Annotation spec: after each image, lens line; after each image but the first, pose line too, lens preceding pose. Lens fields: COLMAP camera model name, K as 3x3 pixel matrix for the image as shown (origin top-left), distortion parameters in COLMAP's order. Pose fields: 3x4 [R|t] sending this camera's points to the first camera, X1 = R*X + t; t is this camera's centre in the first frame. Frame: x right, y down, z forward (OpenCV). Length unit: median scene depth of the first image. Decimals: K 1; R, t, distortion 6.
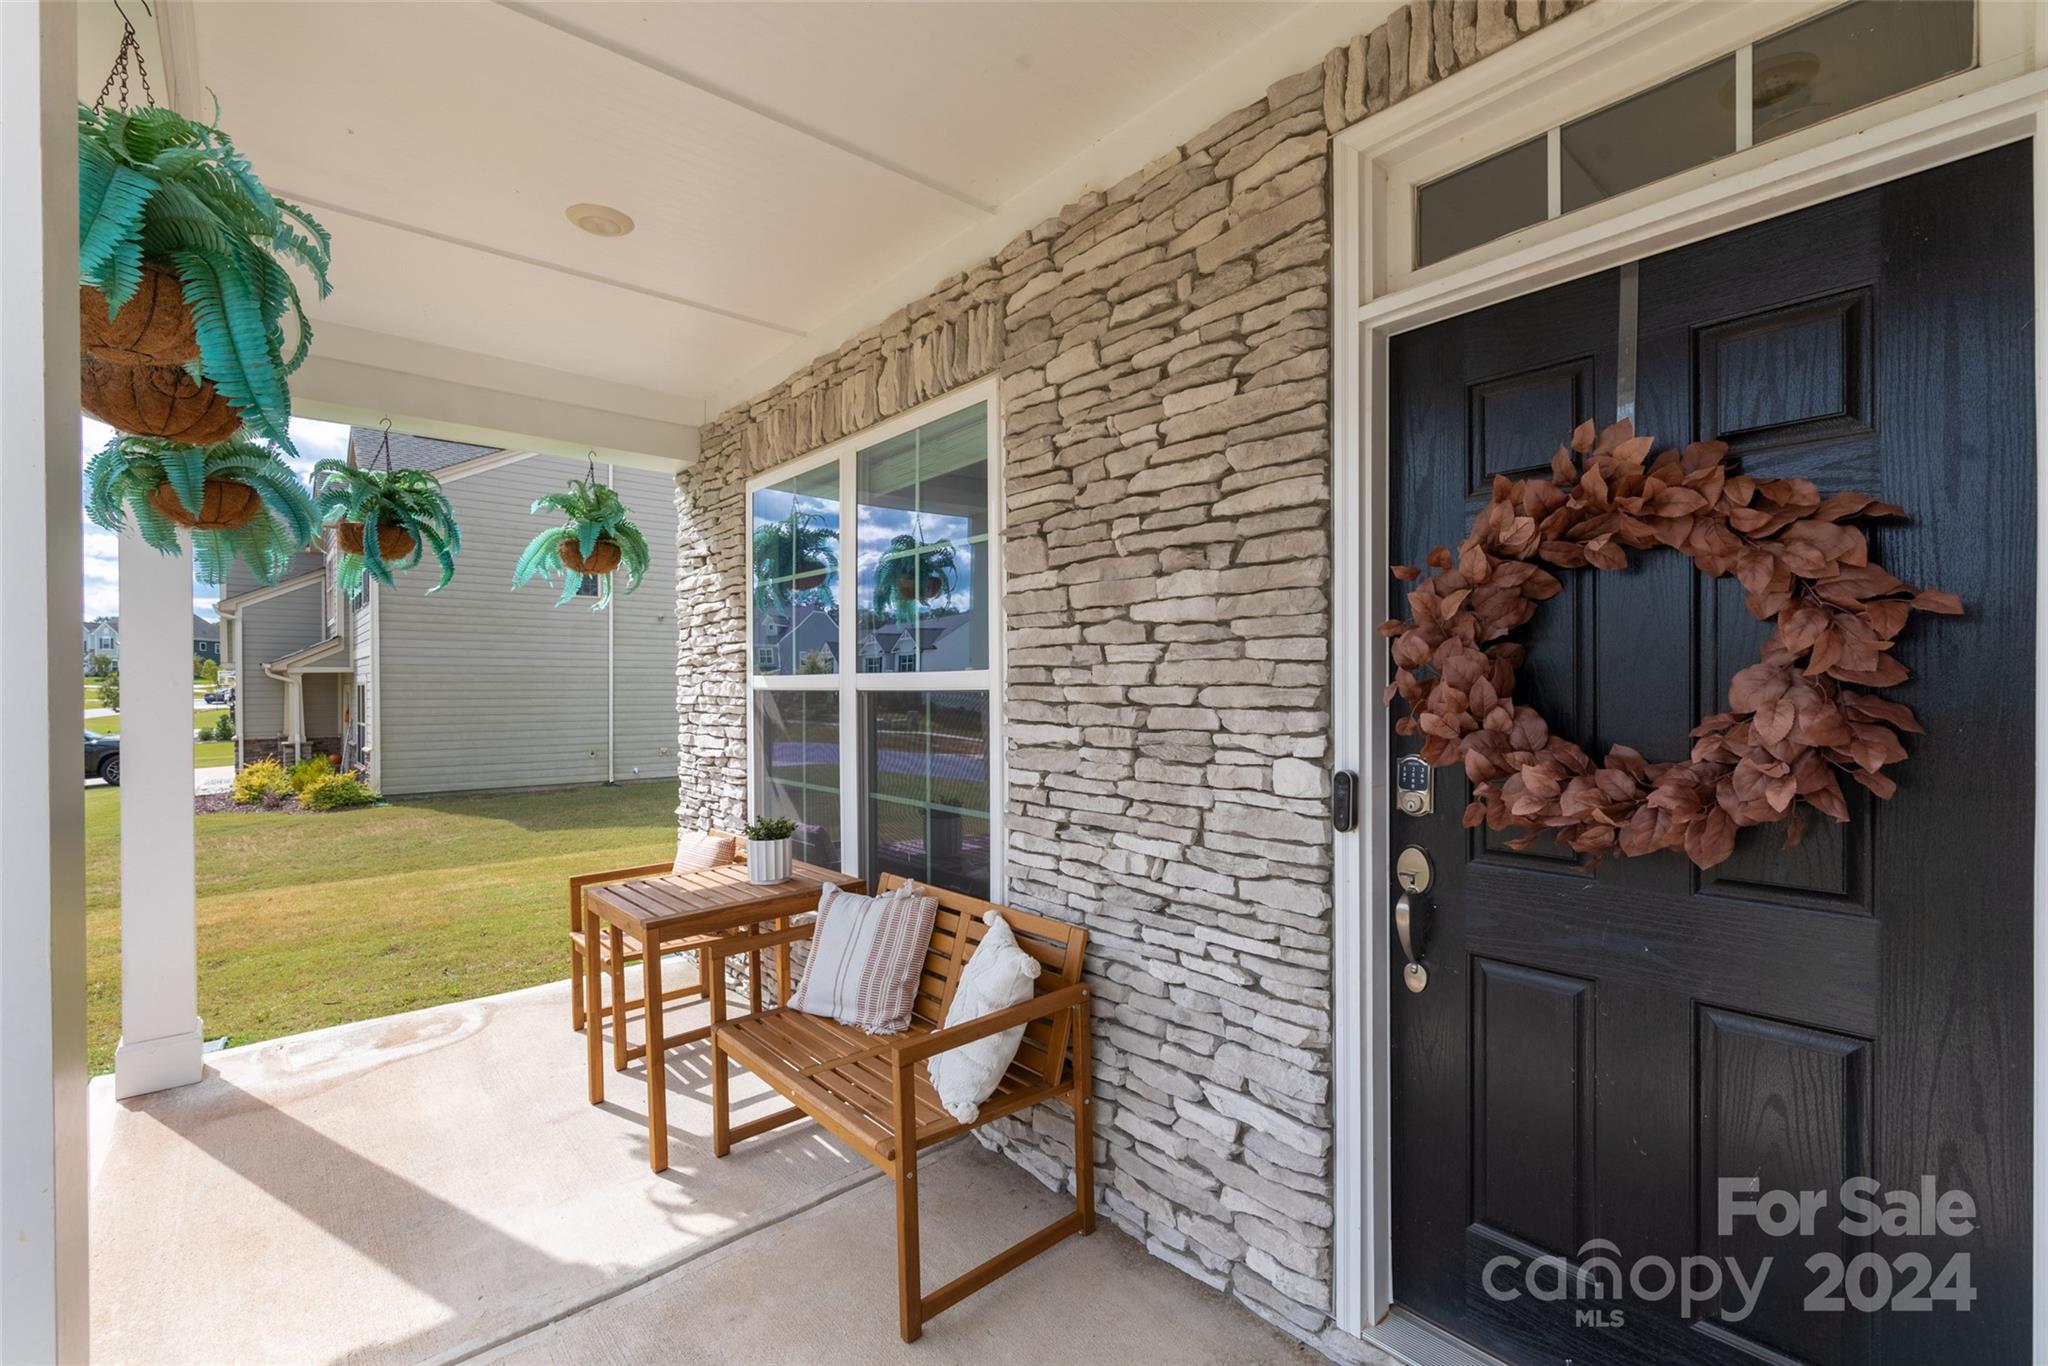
lens RADIAL K [[873.4, 0, 1026.3], [0, 873.4, 706.9], [0, 0, 1]] dist [0.000409, 0.000129]
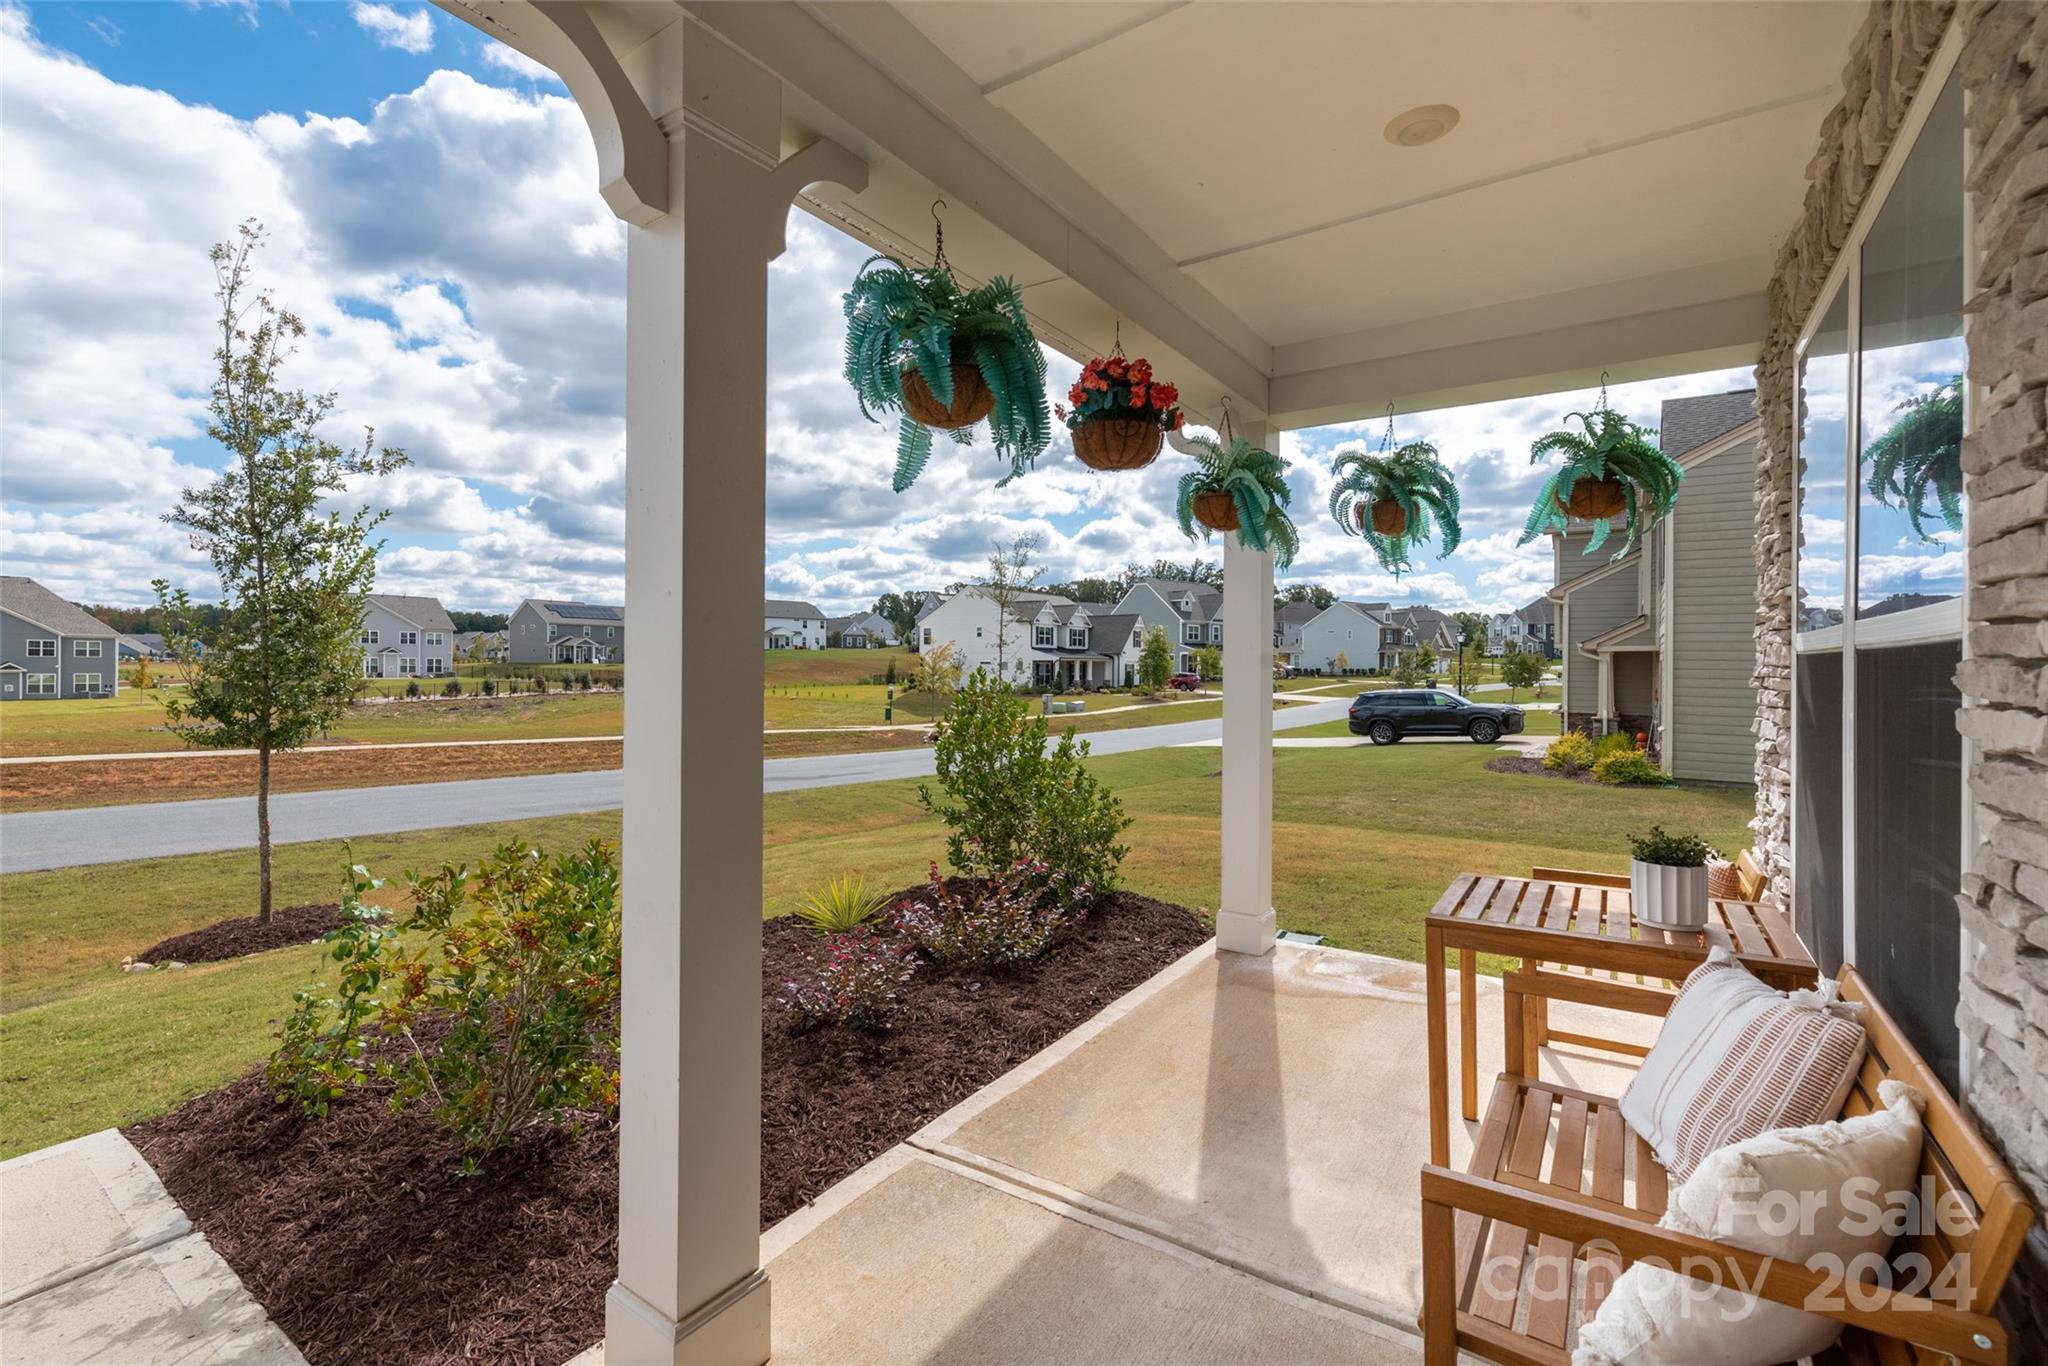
lens RADIAL K [[905.3, 0, 1028.5], [0, 905.3, 665.5], [0, 0, 1]] dist [0.001476, 0.000210]
pose [[0.253816, 0.004515, -0.967242, 0.236750], [-0.030139, 0.999540, -0.003243, 0.011109], [0.966783, 0.029975, 0.253835, 0.279249]]
